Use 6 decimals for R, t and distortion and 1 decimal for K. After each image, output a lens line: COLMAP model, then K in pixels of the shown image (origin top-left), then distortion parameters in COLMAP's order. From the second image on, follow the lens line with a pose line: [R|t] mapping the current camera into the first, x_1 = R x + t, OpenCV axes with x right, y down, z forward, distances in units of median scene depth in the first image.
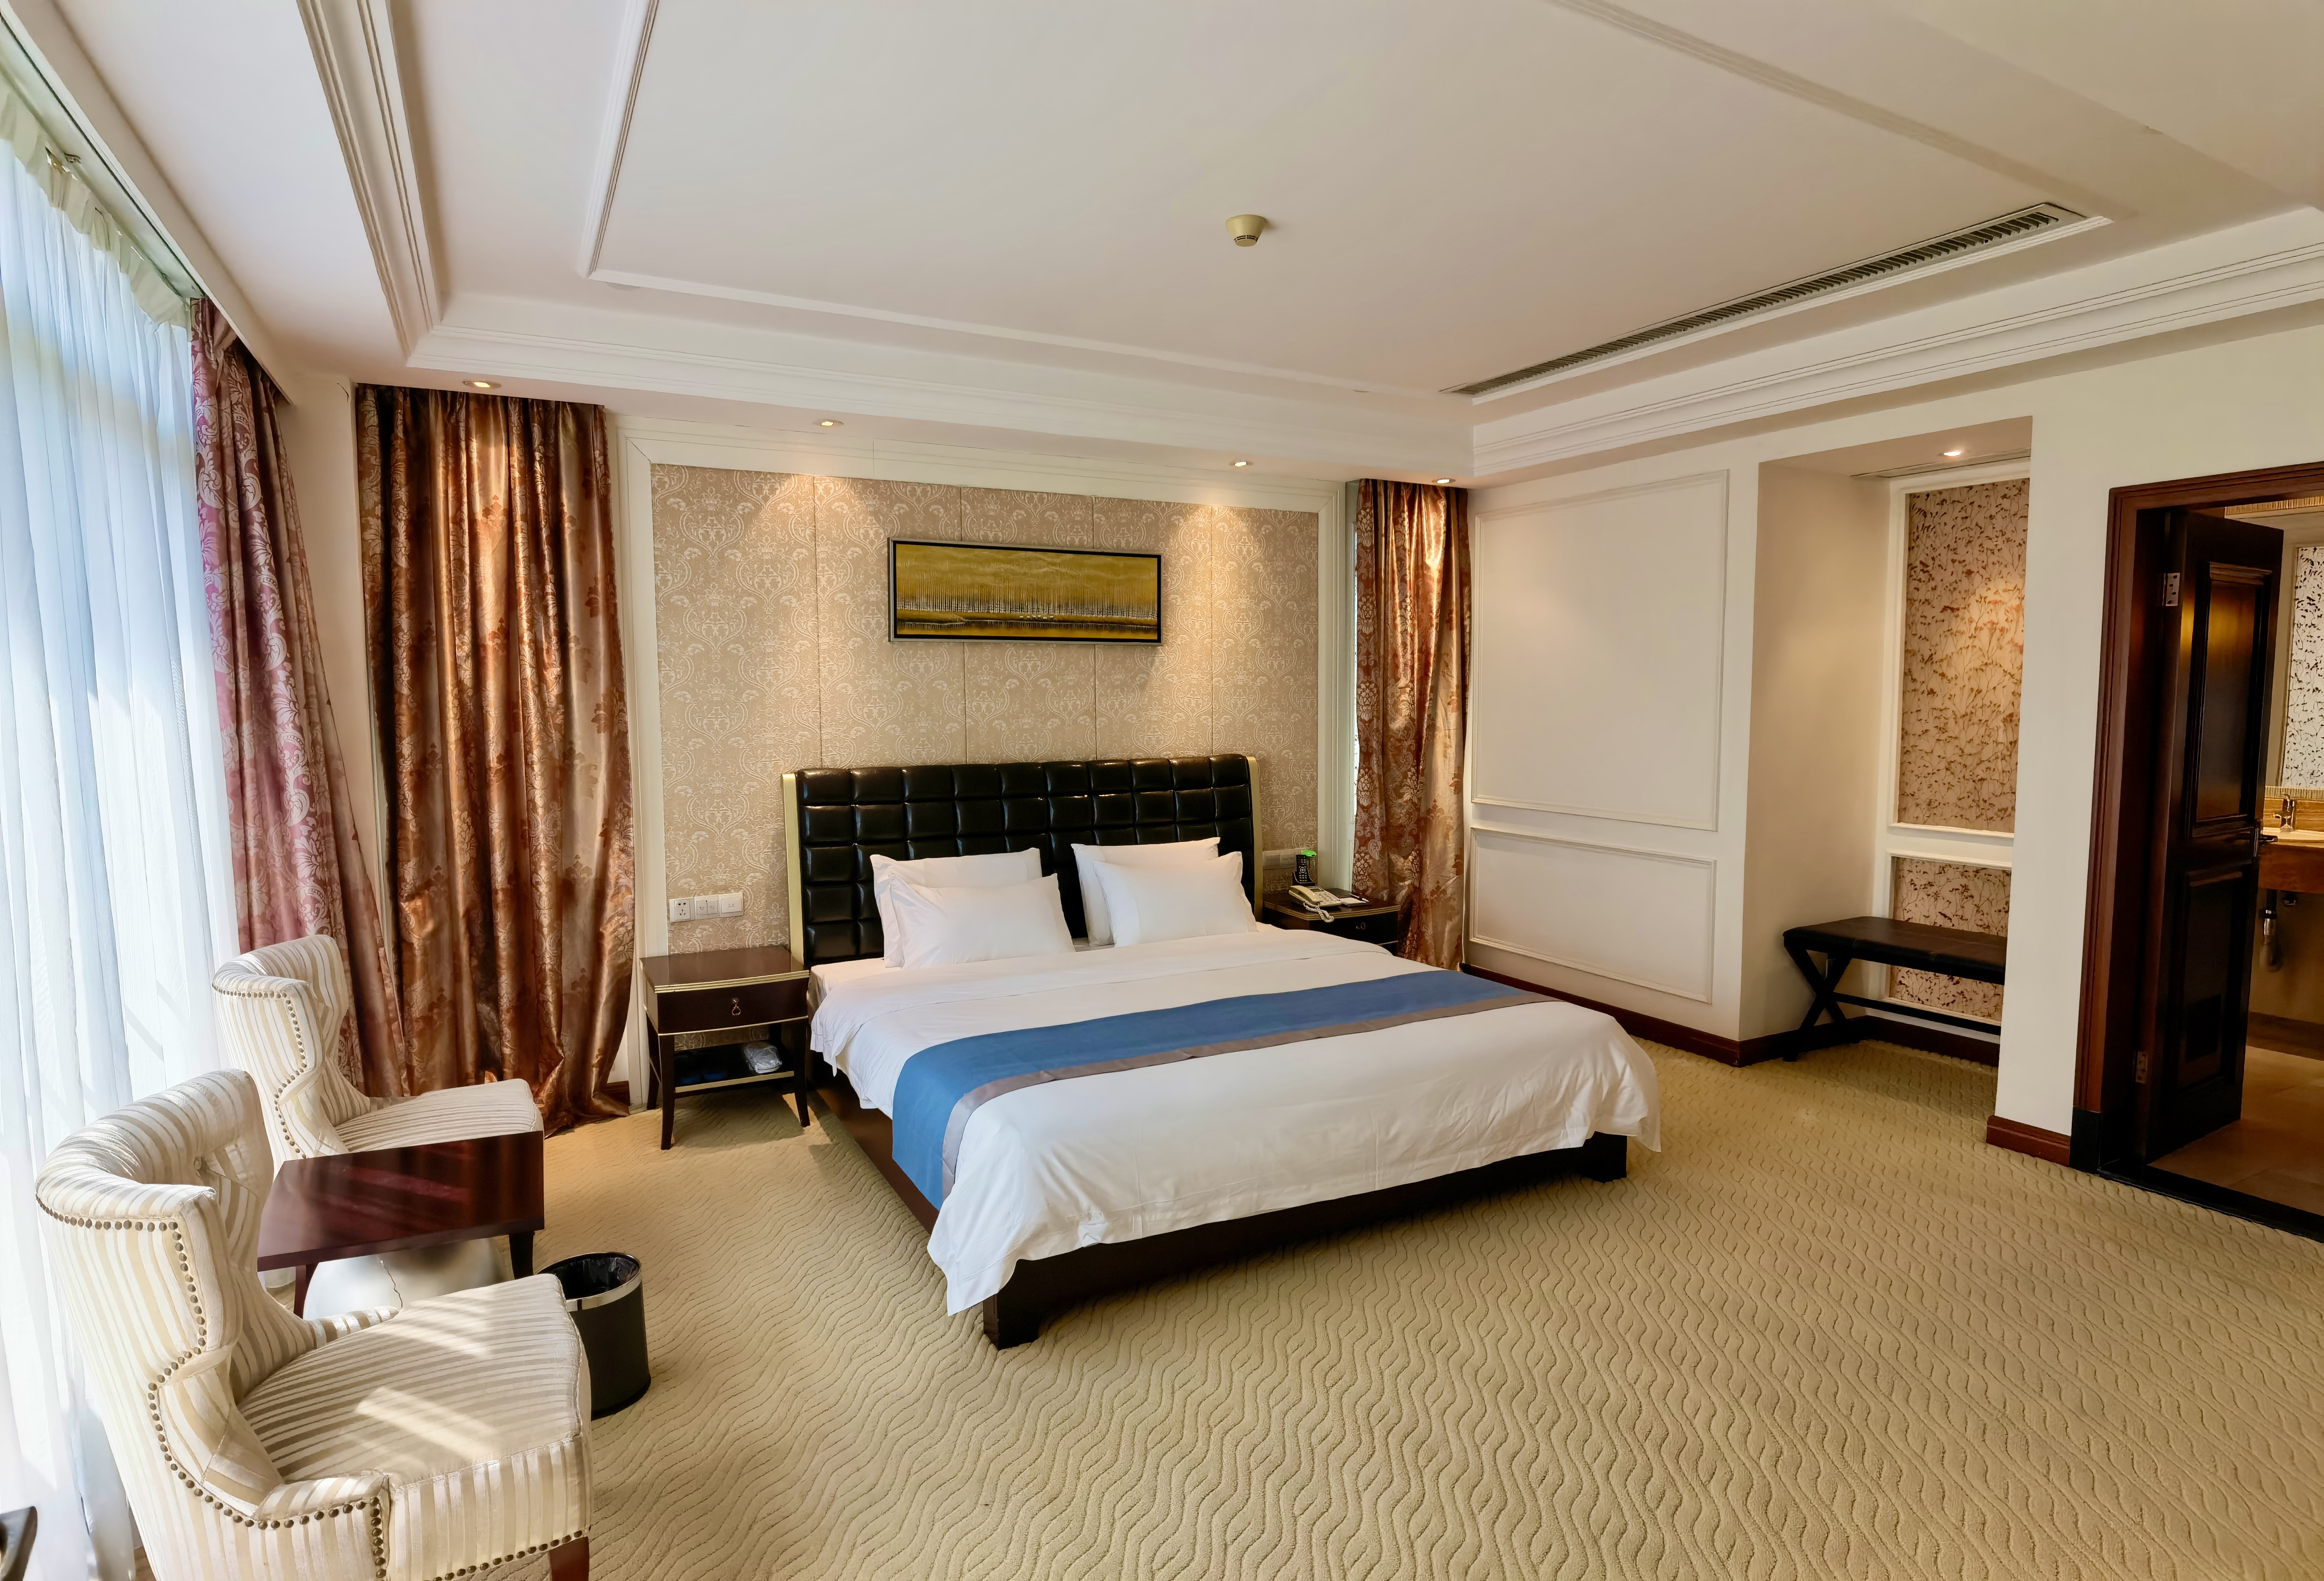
lens RADIAL K [[1220.2, 0, 1166.8], [0, 1220.2, 808.7], [0, 0, 1]] dist [-0.026149, -0.000636]
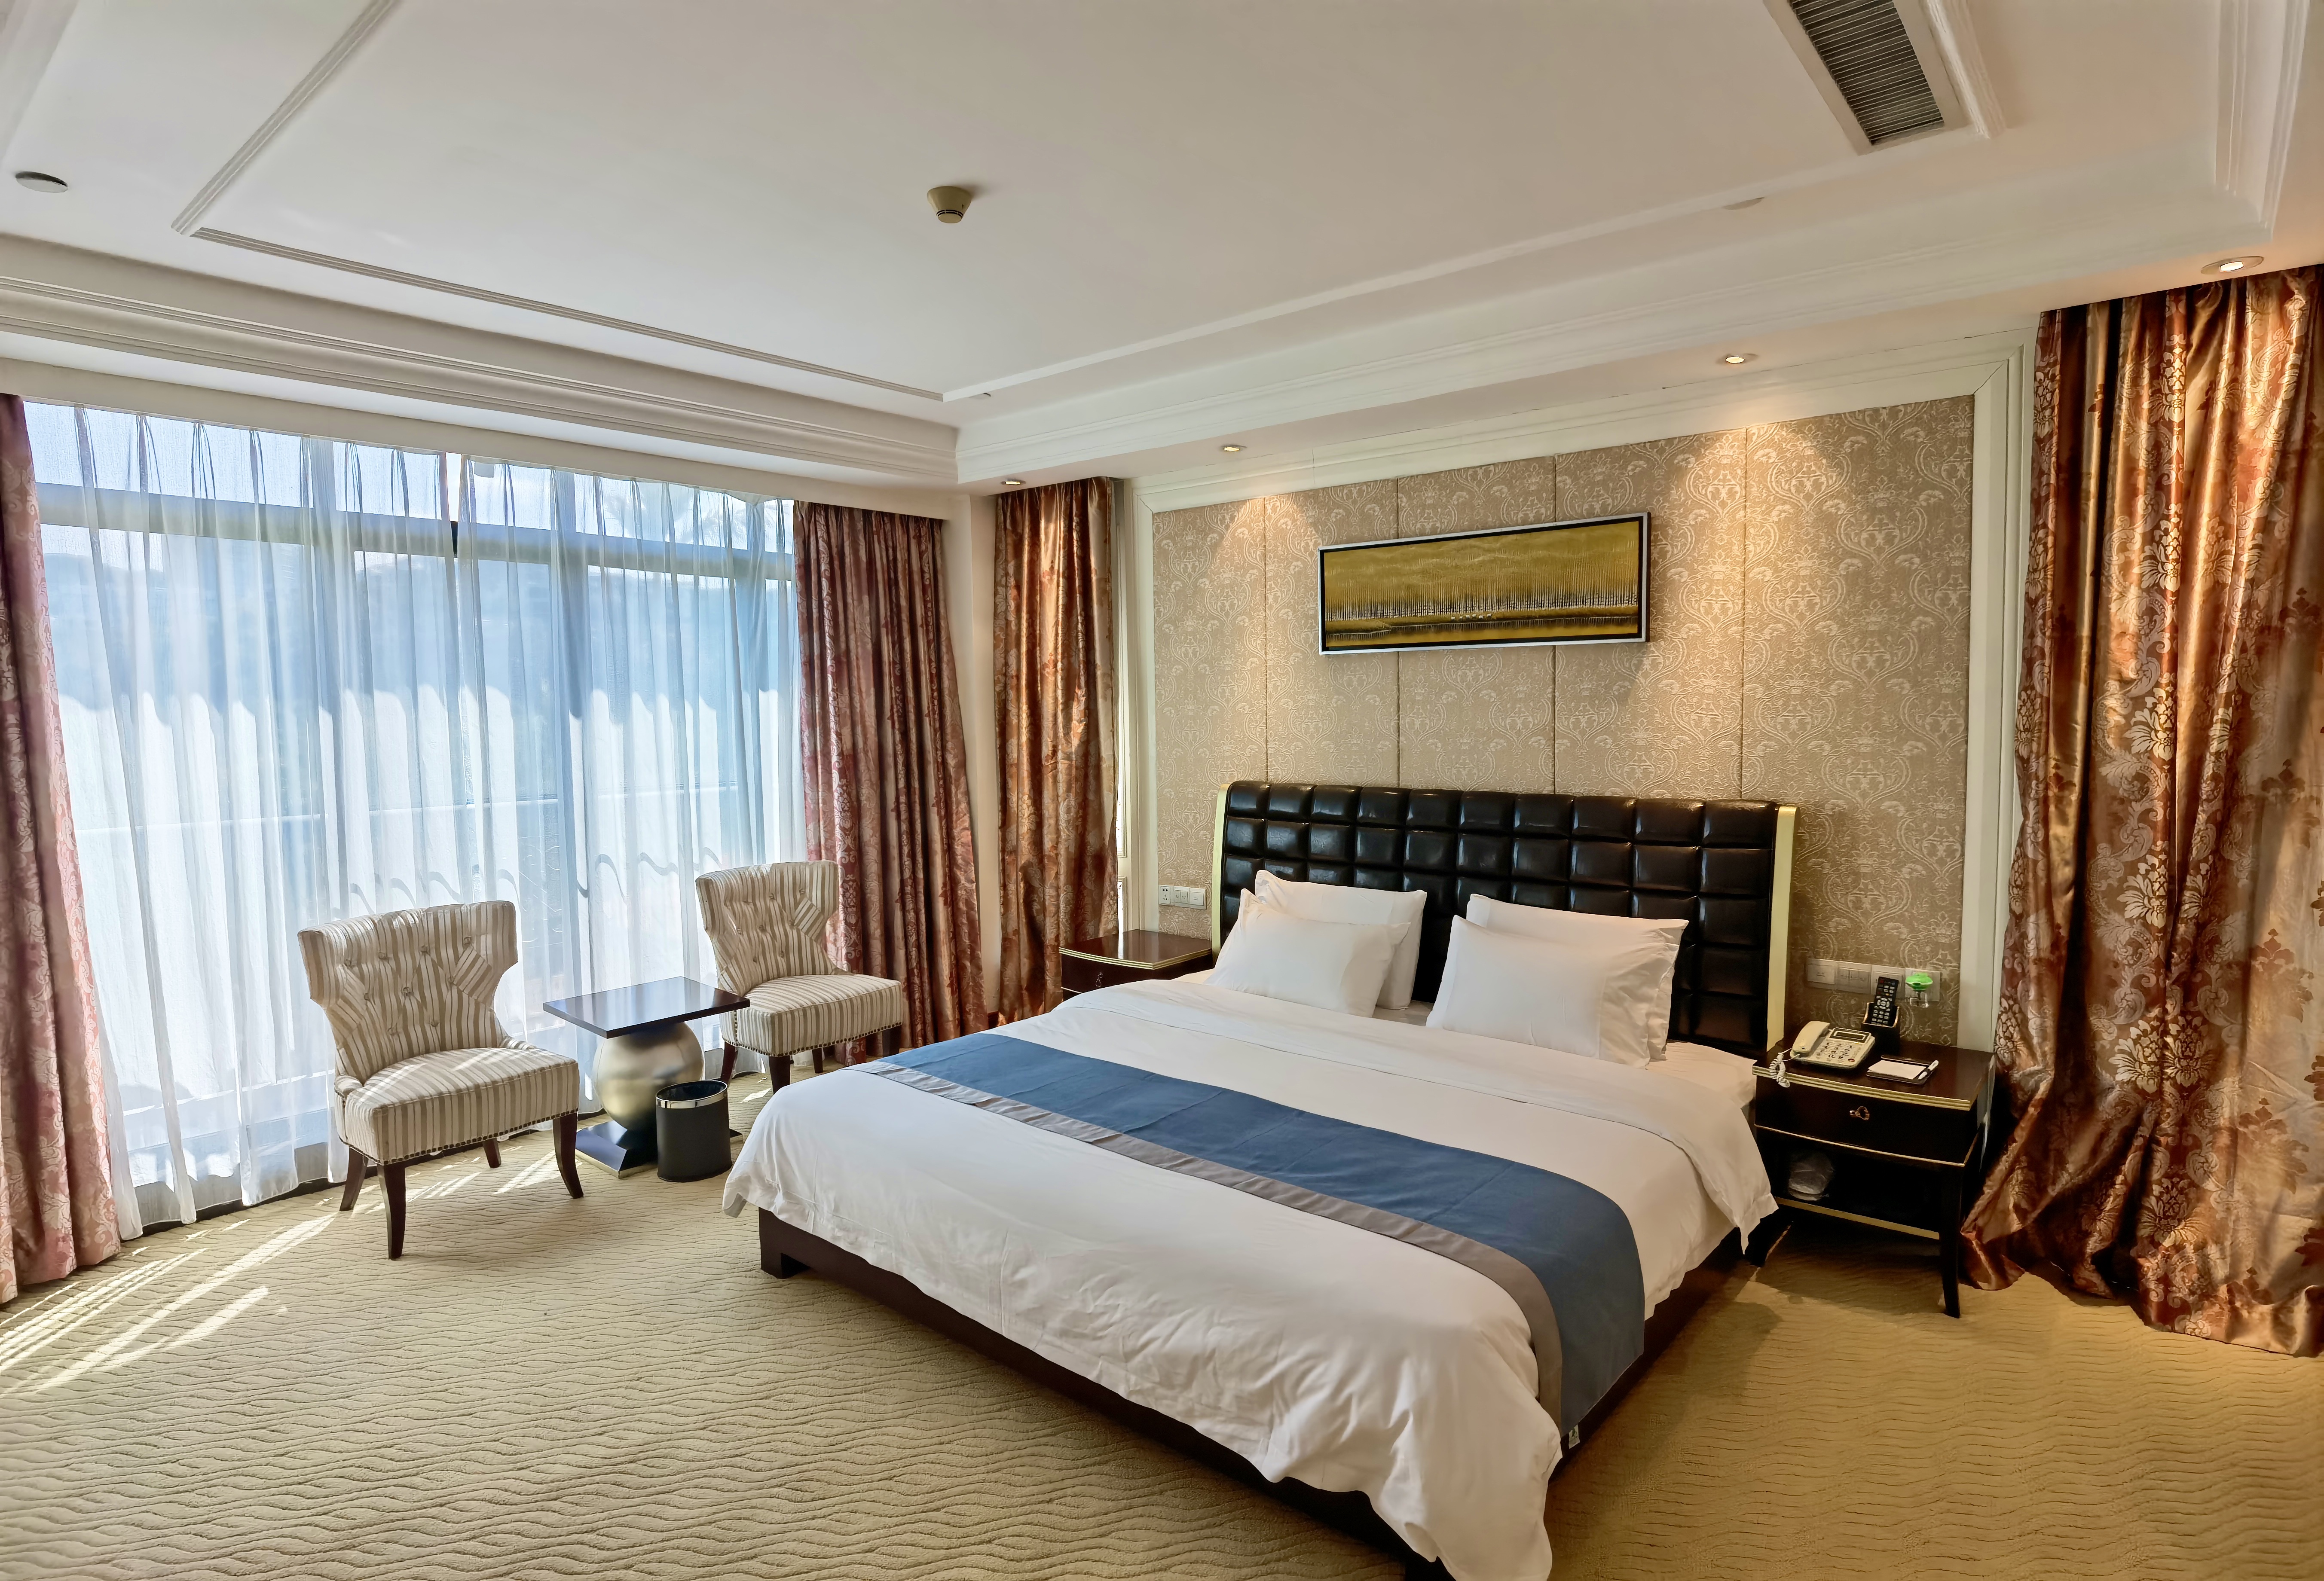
lens RADIAL K [[1220.2, 0, 1160.9], [0, 1220.2, 814.6], [0, 0, 1]] dist [-0.026149, -0.000636]
pose [[0.358730, 0.083008, -0.929743, 0.608654], [-0.079089, 0.995159, 0.058333, -0.055350], [0.930085, 0.052607, 0.363559, 0.515680]]
